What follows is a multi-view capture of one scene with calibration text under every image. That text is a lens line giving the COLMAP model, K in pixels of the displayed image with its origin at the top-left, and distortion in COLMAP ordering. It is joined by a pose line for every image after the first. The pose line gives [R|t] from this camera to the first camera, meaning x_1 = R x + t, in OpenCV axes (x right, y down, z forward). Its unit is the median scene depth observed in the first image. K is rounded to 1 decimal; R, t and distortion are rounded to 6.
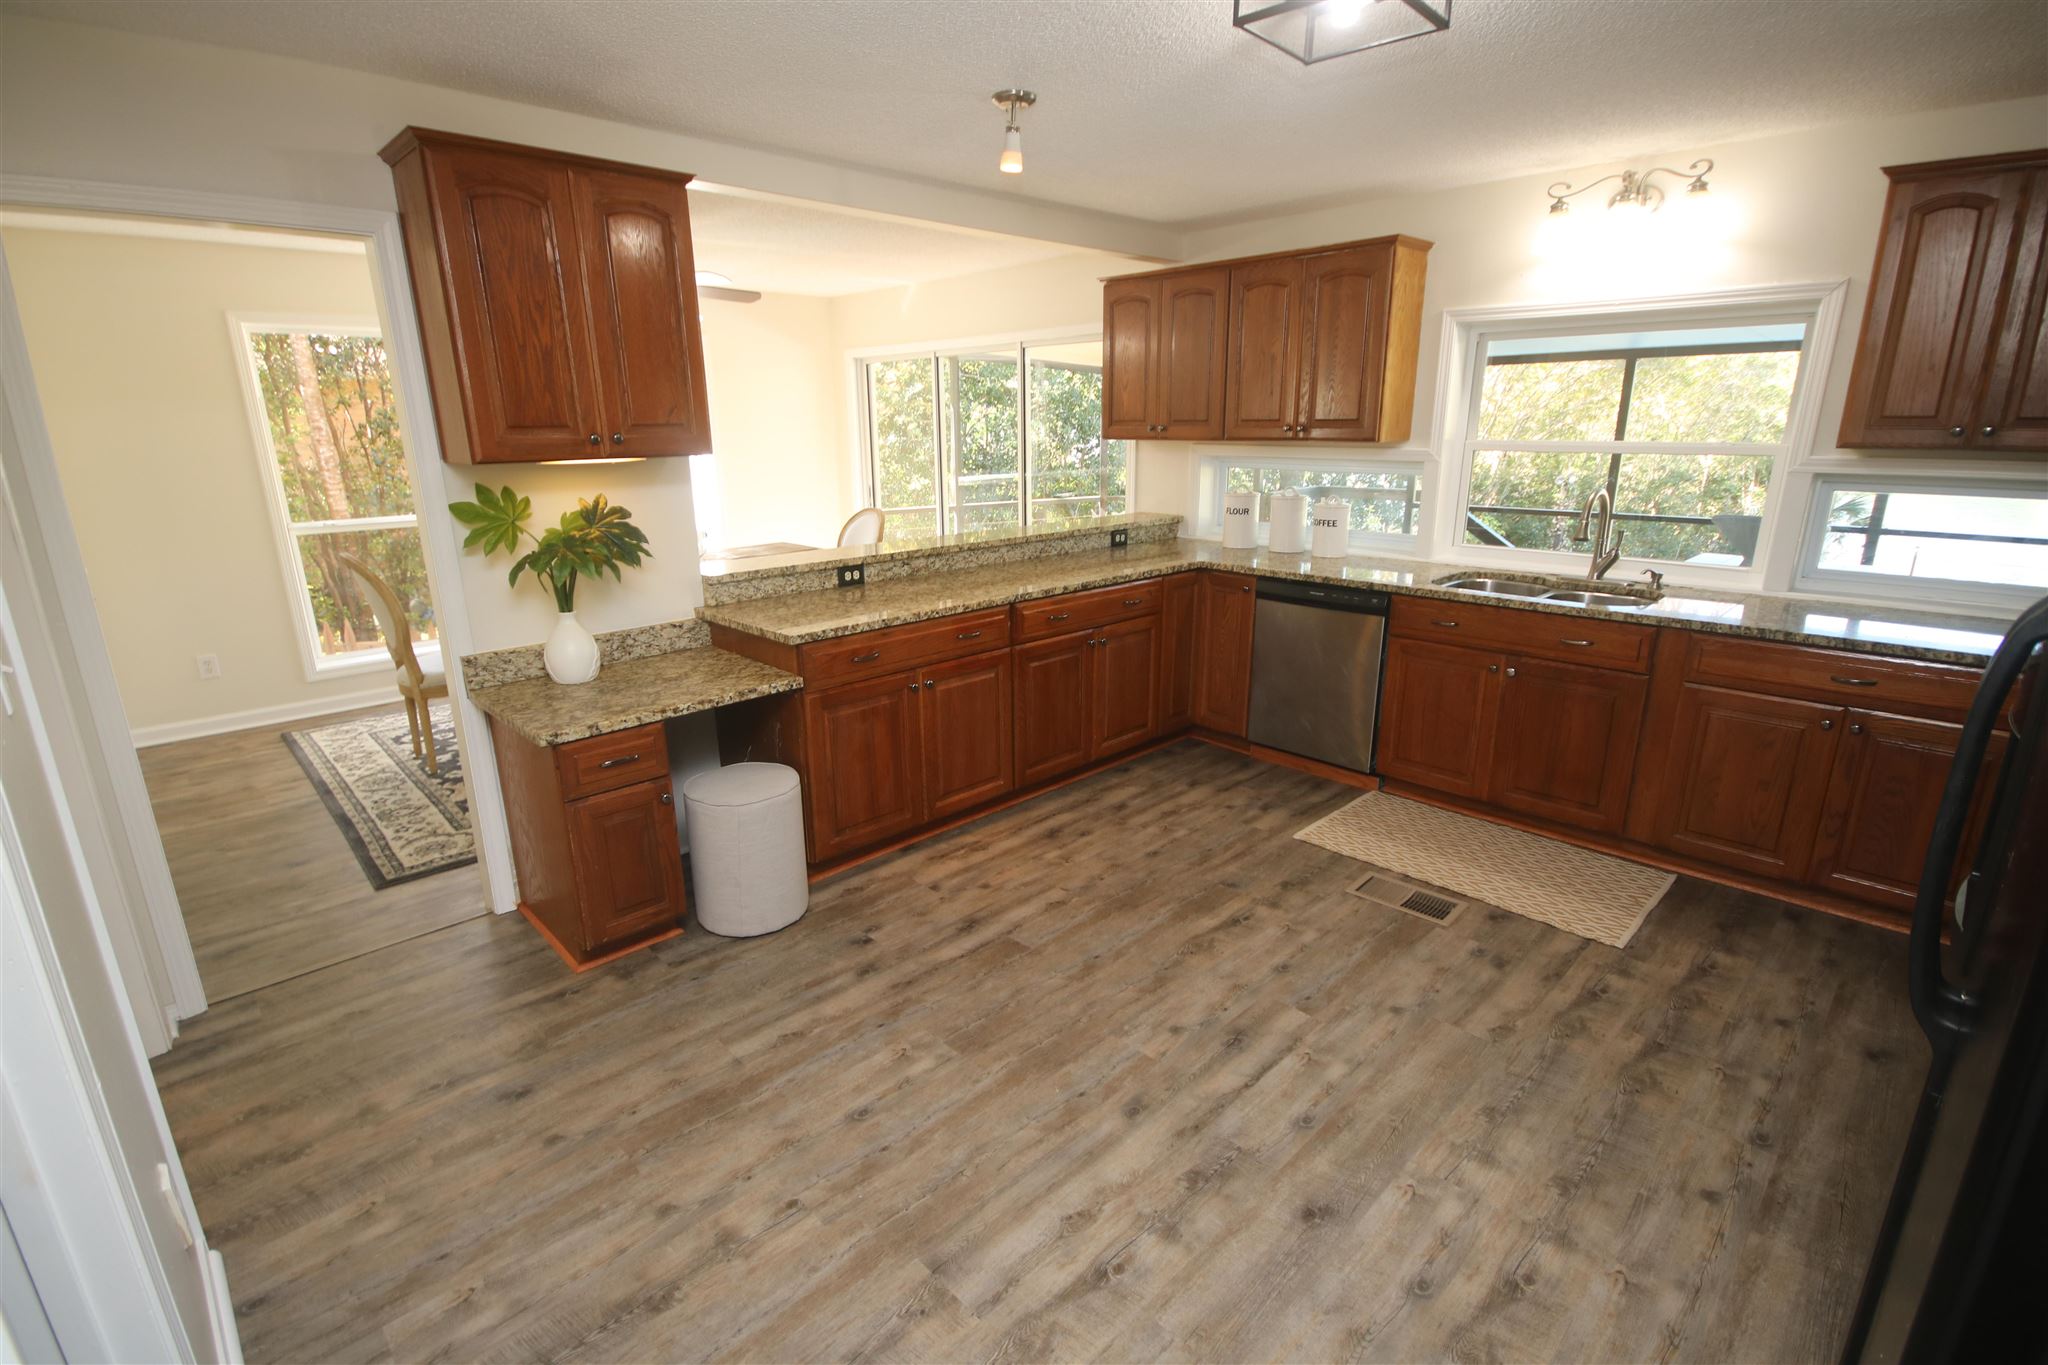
lens RADIAL K [[947.2, 0, 1018.0], [0, 947.2, 686.9], [0, 0, 1]] dist [0.005860, -0.009764]
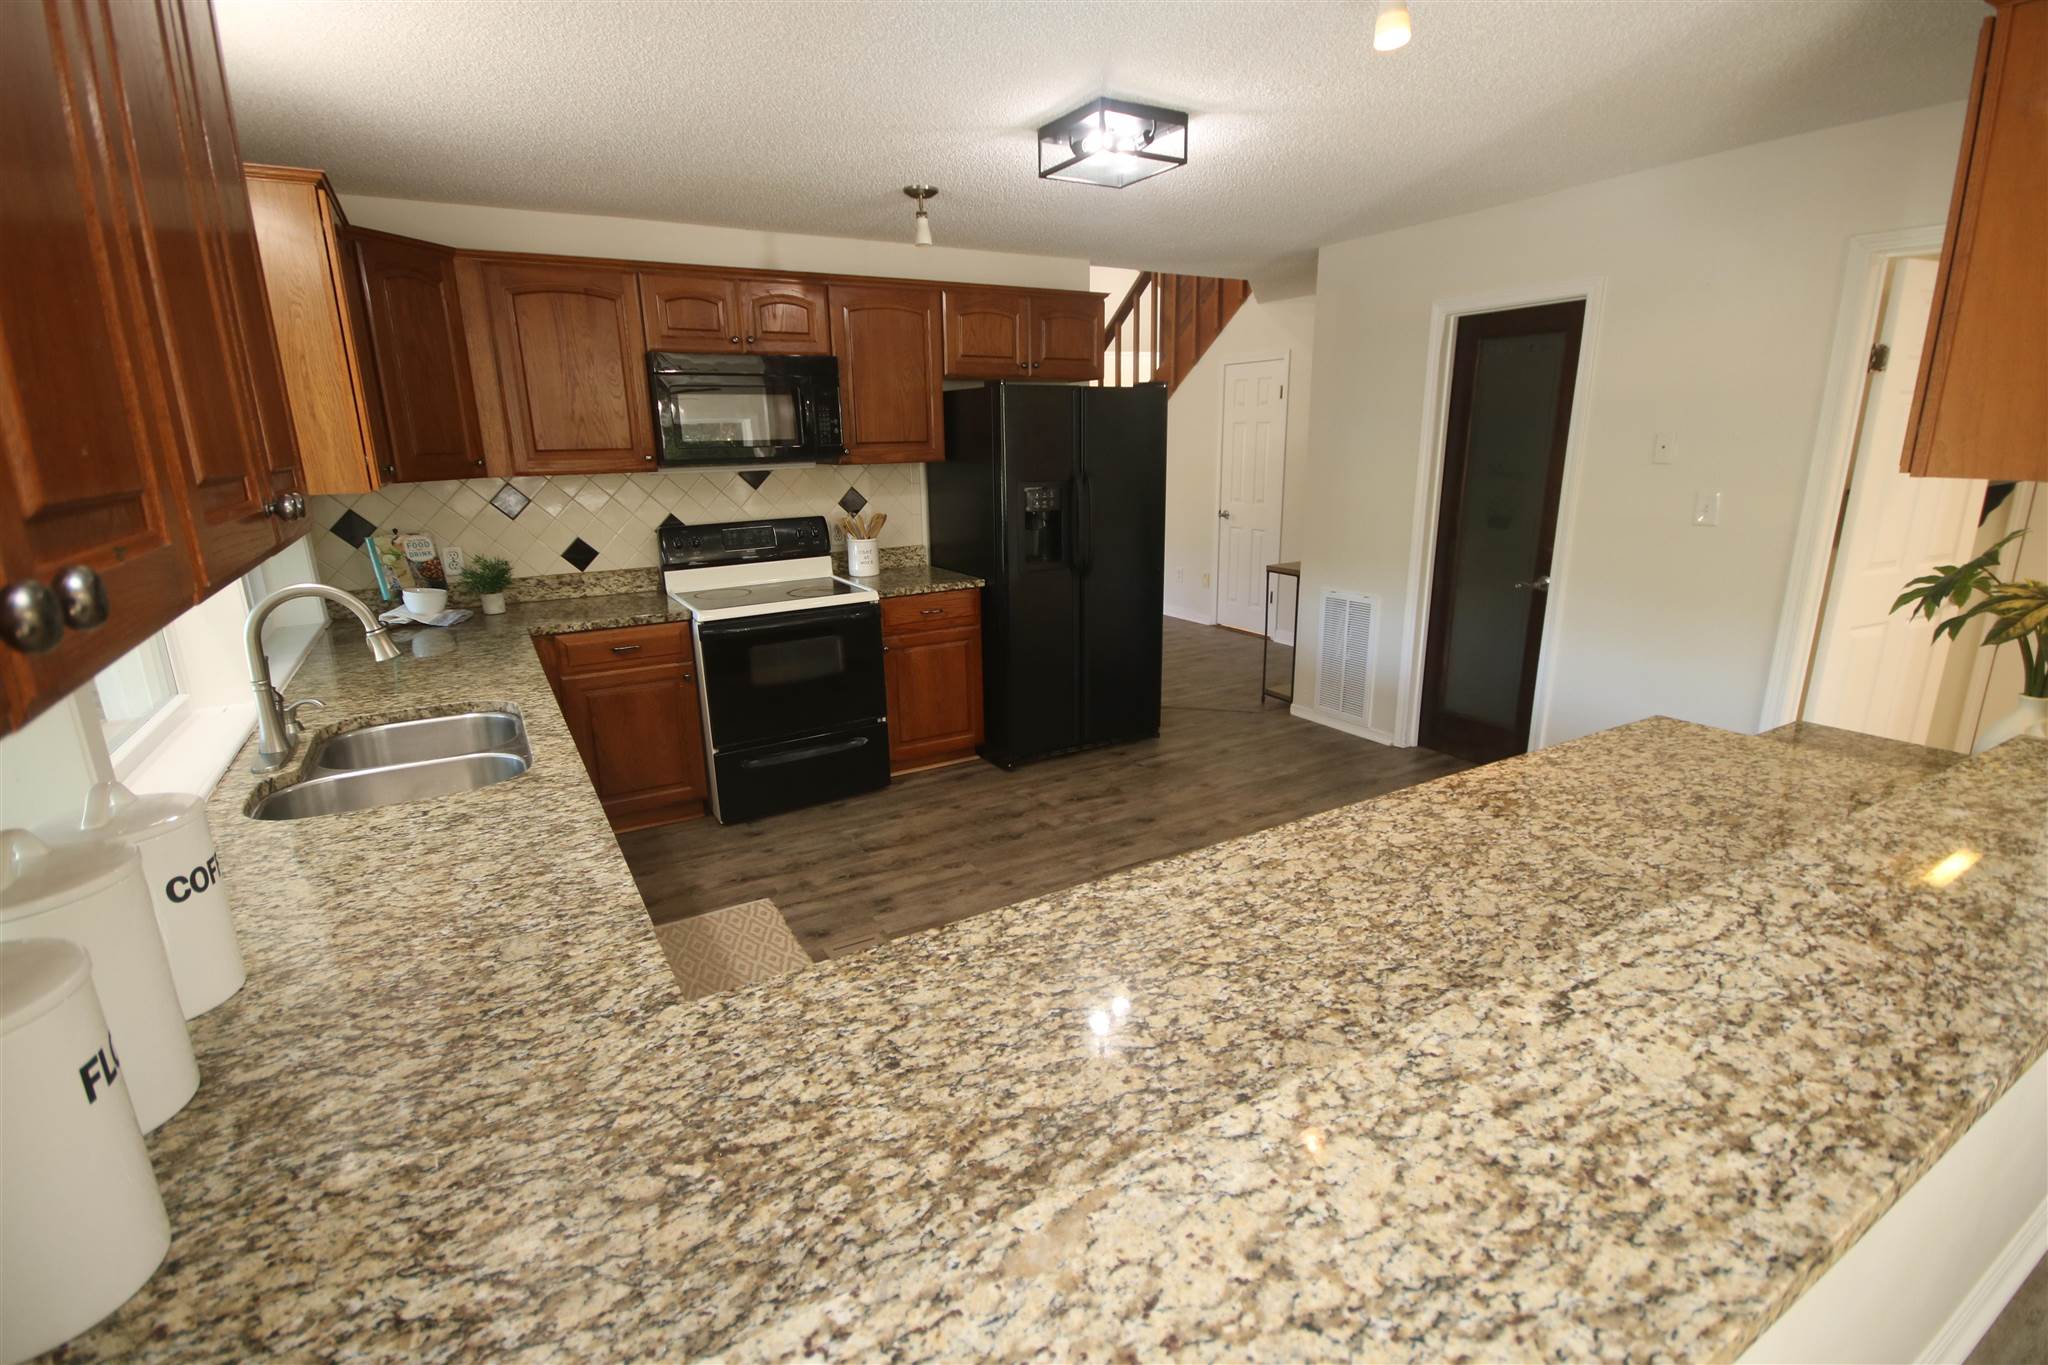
lens RADIAL K [[947.2, 0, 1014.0], [0, 947.2, 679.9], [0, 0, 1]] dist [0.005860, -0.009764]
pose [[-0.969111, -0.034801, 0.244157, 0.068306], [0.094275, 0.862534, 0.497139, -0.497557], [-0.227895, 0.504801, -0.832610, 1.733782]]
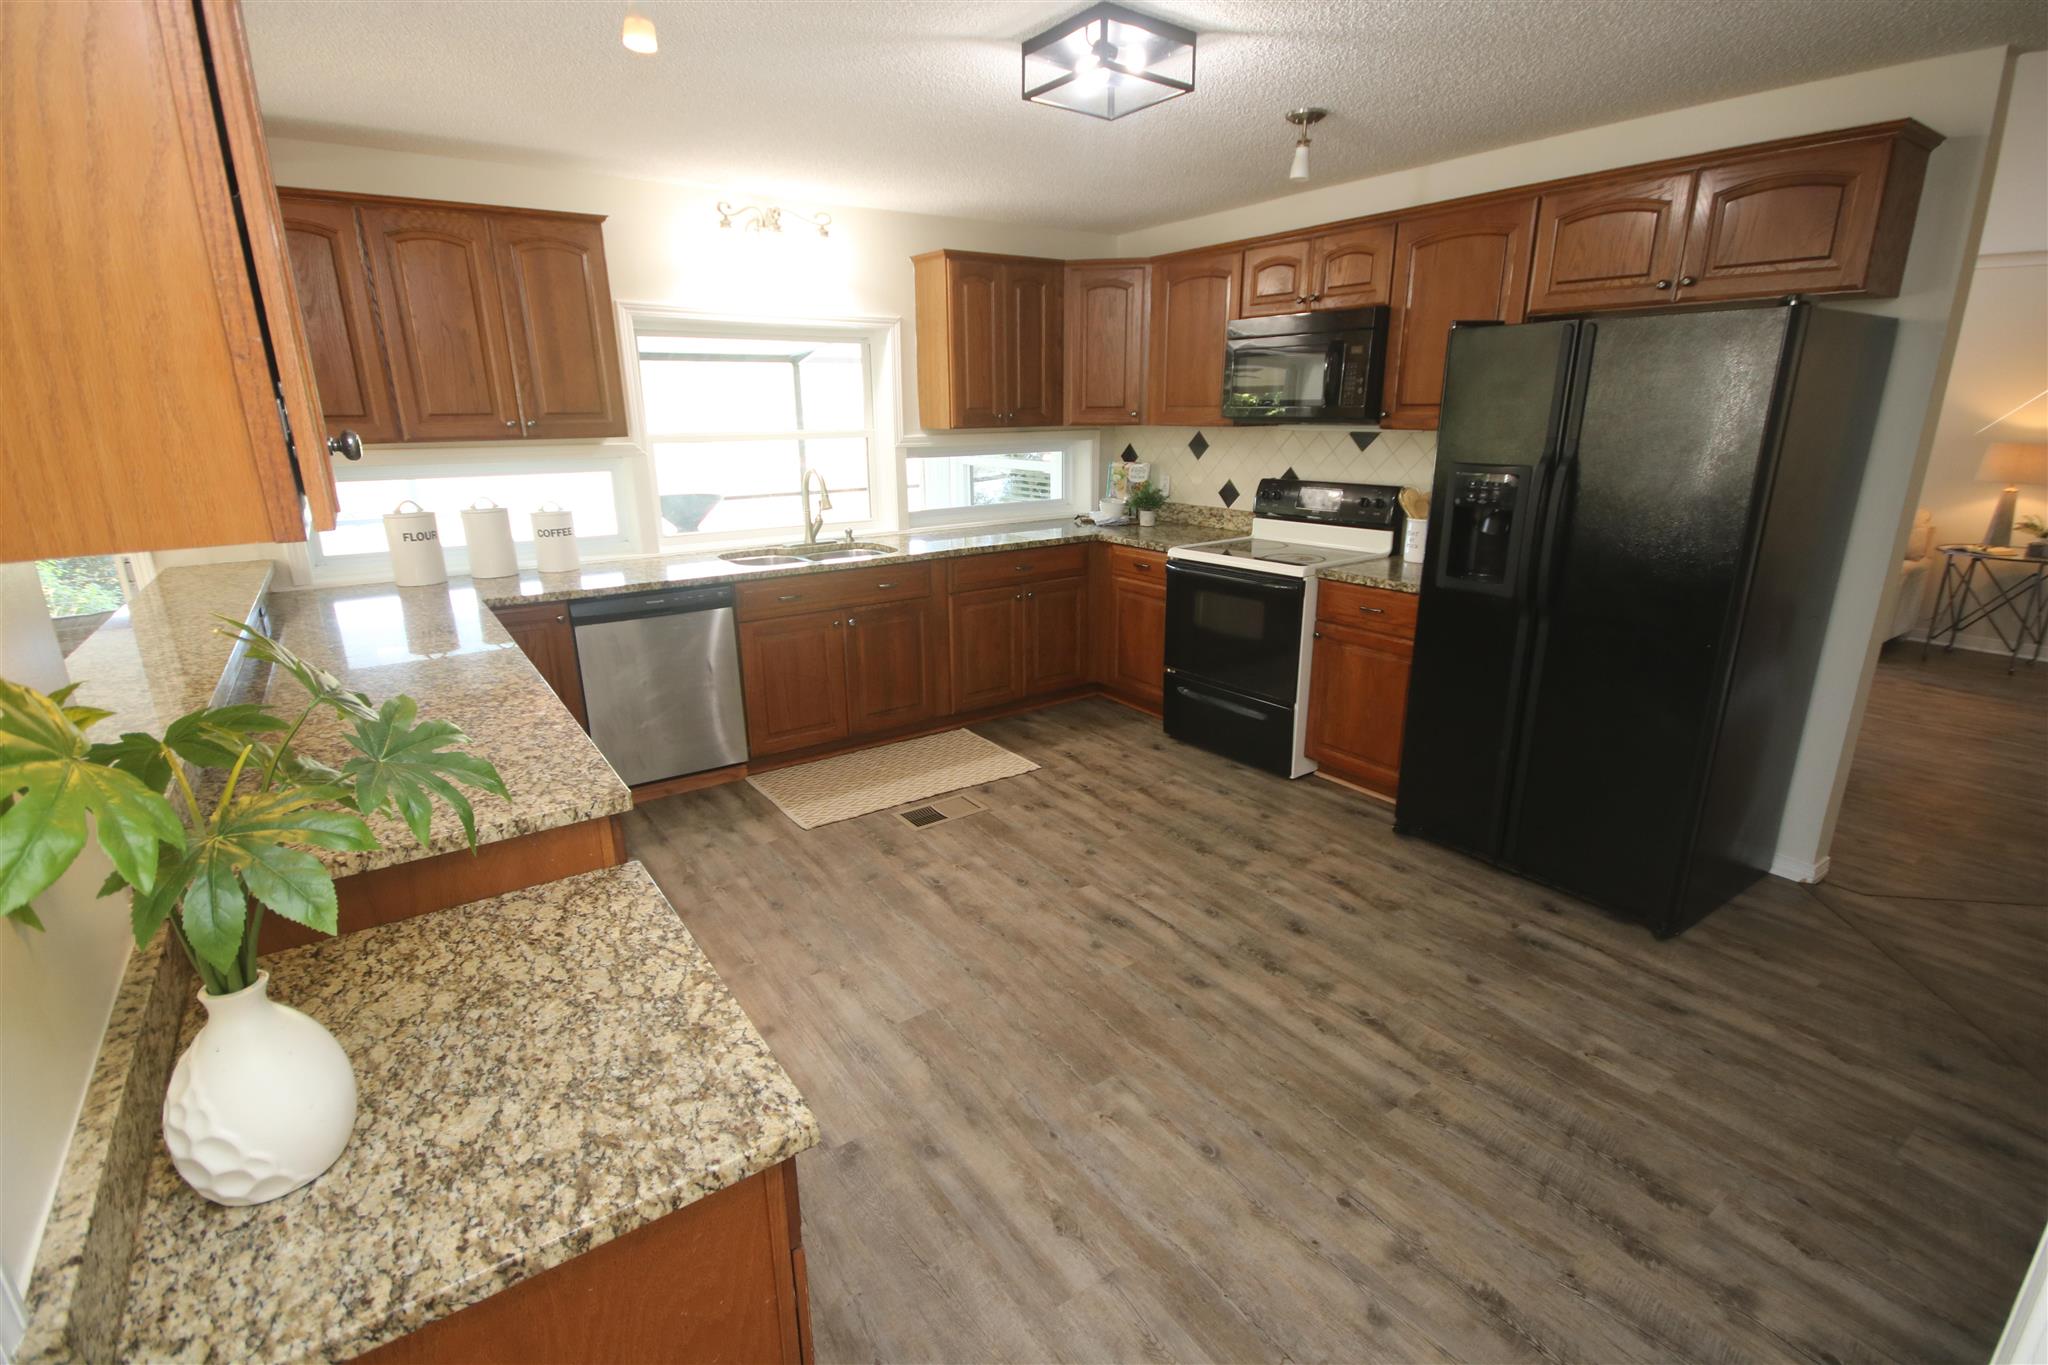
lens RADIAL K [[947.2, 0, 1026.5], [0, 947.2, 683.9], [0, 0, 1]] dist [0.005860, -0.009764]
pose [[0.158742, -0.269761, 0.949753, -0.717586], [0.278963, 0.935009, 0.218947, -0.171403], [-0.947091, 0.230189, 0.223678, 0.649590]]
